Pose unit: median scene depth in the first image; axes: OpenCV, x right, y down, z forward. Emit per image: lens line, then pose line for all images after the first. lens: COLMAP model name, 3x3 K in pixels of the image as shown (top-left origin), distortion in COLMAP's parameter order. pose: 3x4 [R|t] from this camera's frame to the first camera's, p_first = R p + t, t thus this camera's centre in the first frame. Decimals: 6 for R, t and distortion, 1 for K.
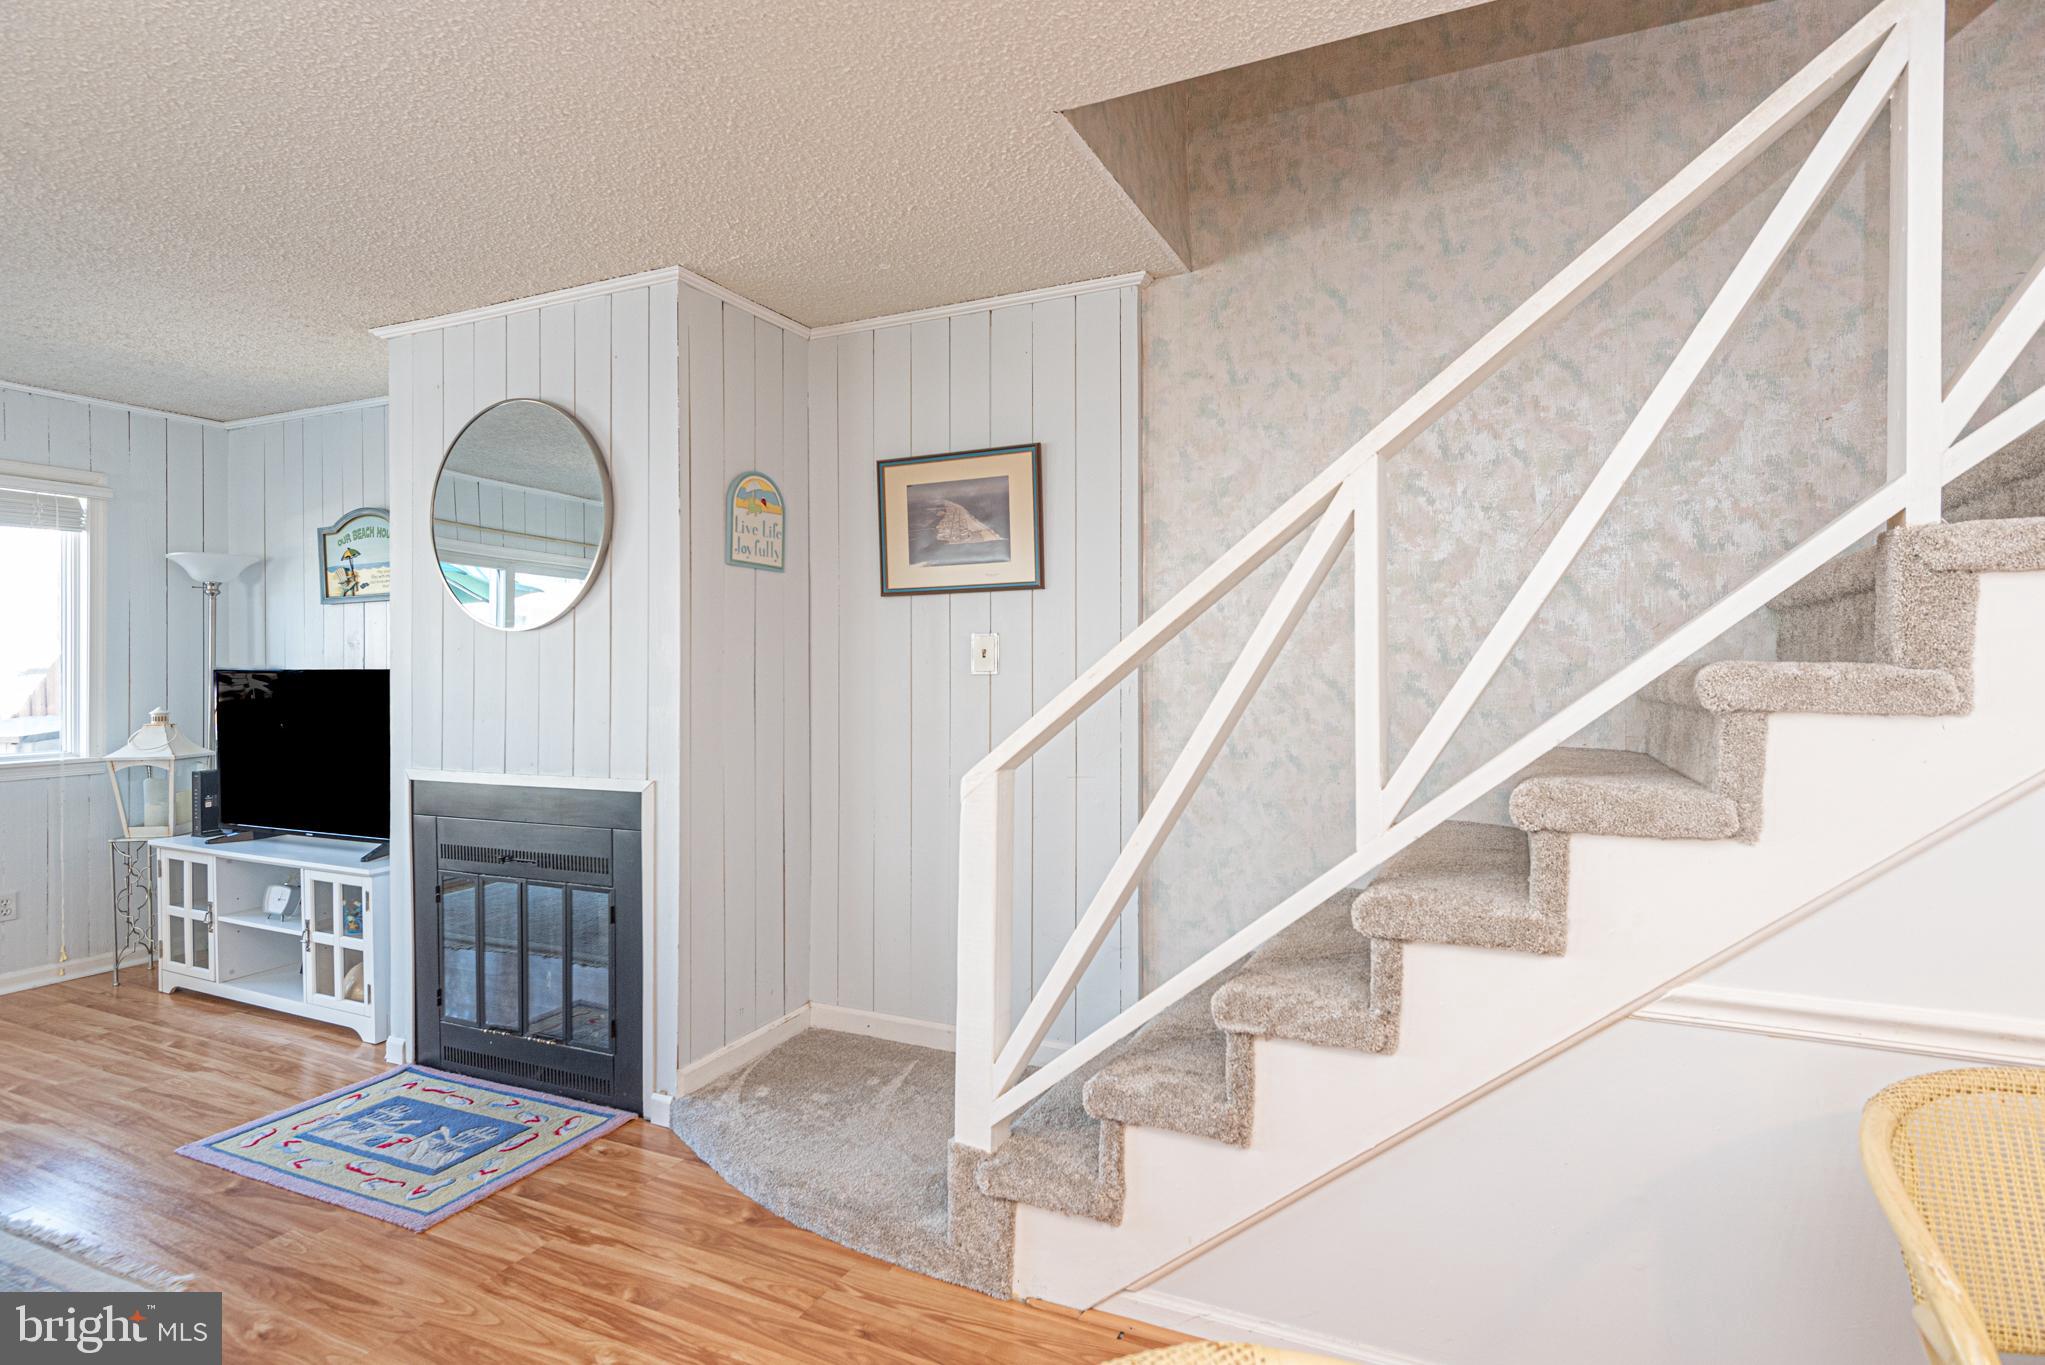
lens RADIAL K [[970.1, 0, 1096.7], [0, 970.1, 684.2], [0, 0, 1]] dist [0.036140, -0.017912]
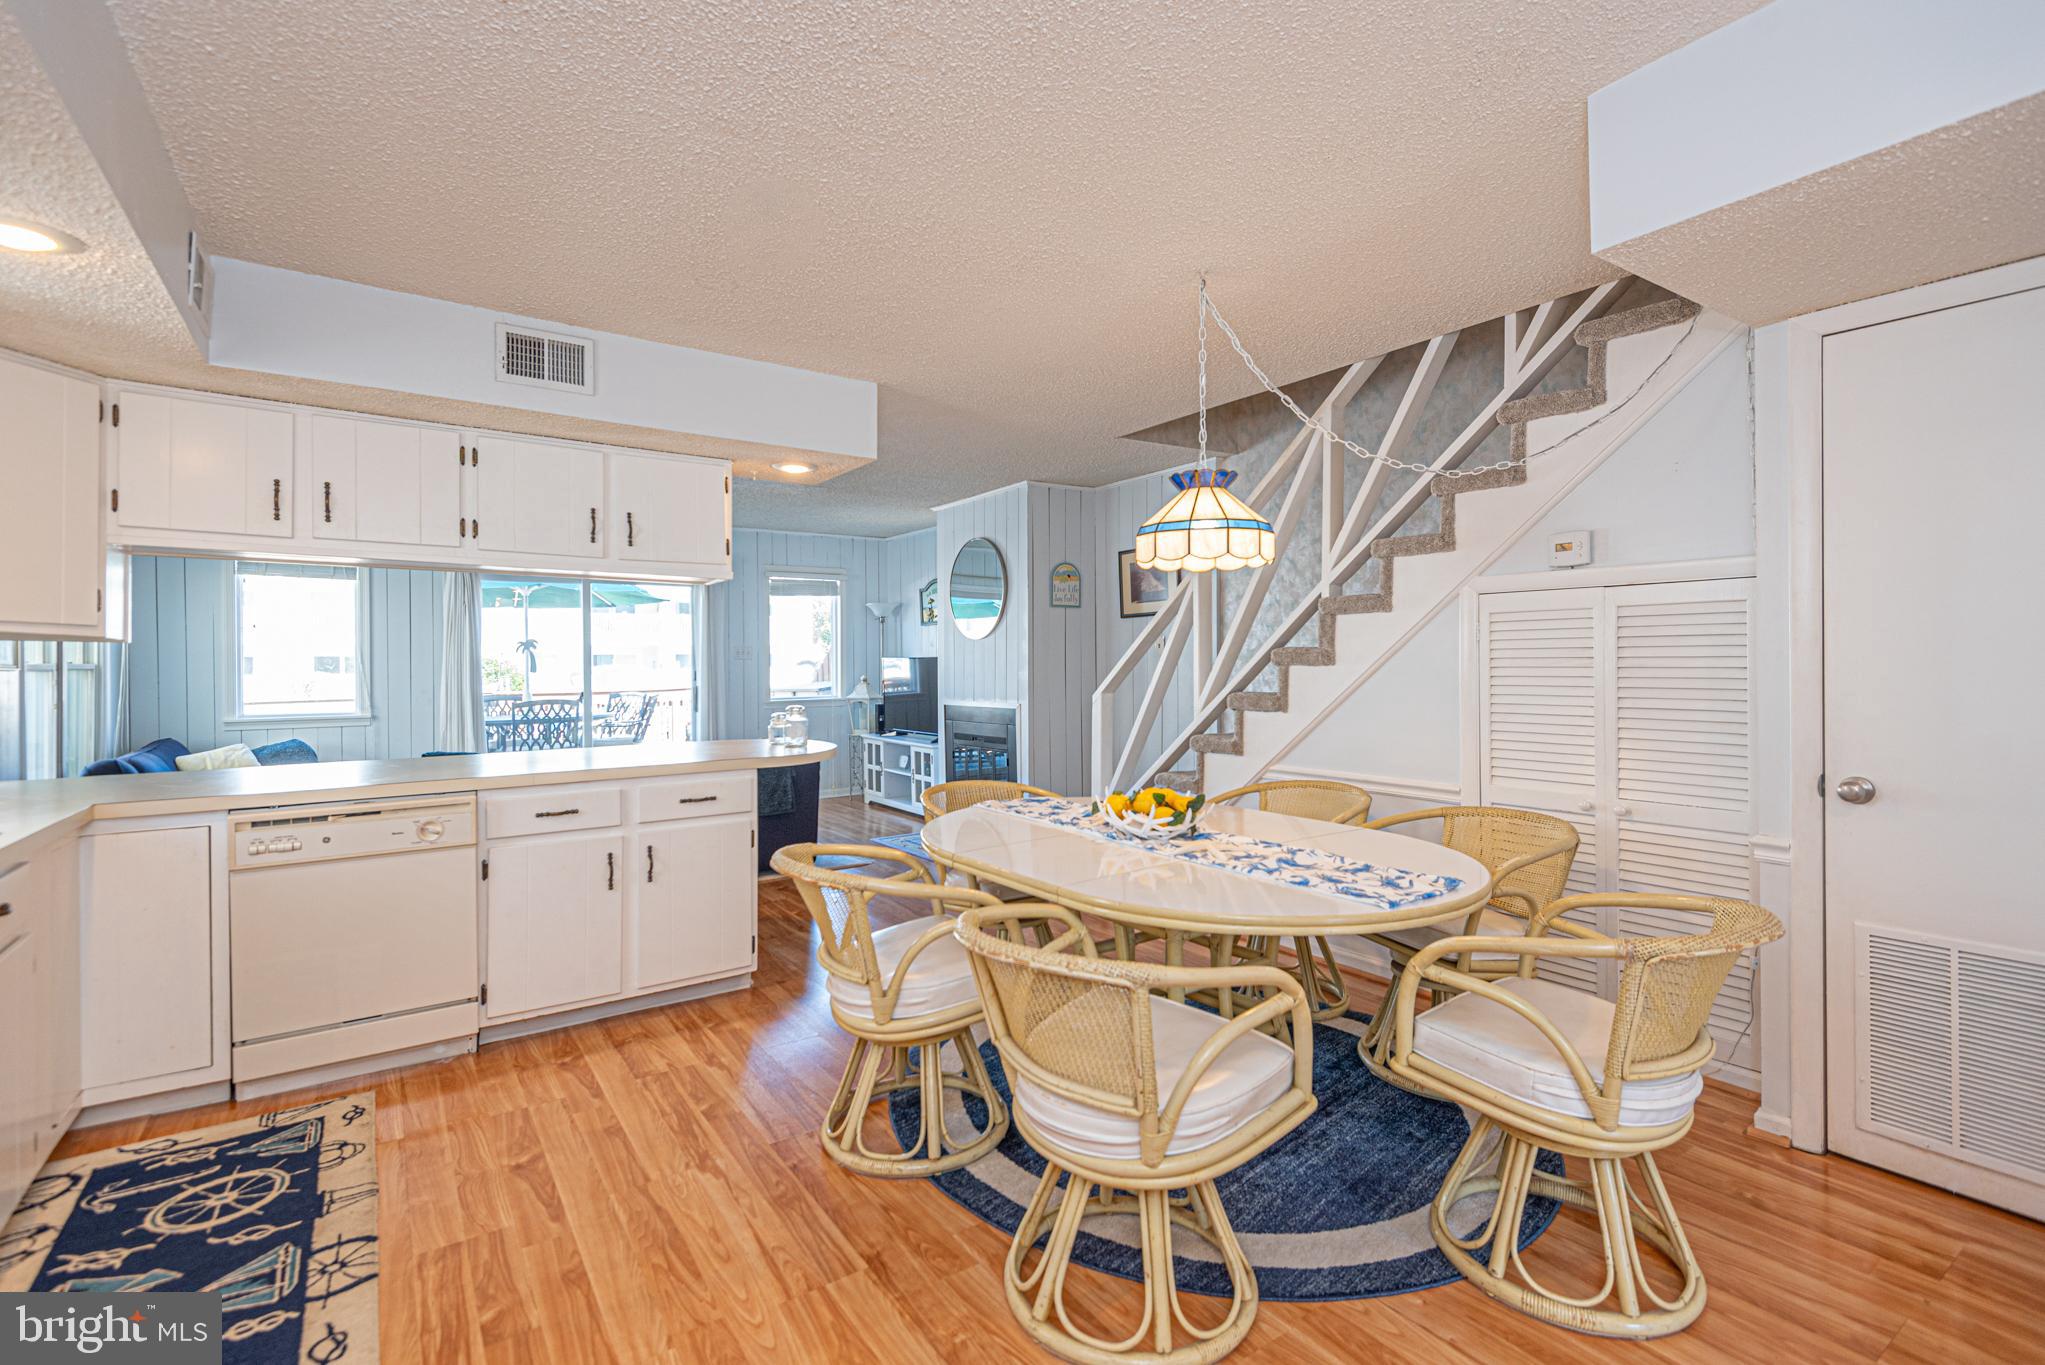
lens RADIAL K [[1022.8, 0, 1022.5], [0, 1022.8, 682.5], [0, 0, 1]] dist [0.035405, -0.022237]
pose [[0.823580, 0.003351, -0.567190, 0.753286], [0.003190, 0.999939, 0.010541, 0.019231], [0.567191, -0.010490, 0.823519, -0.804286]]
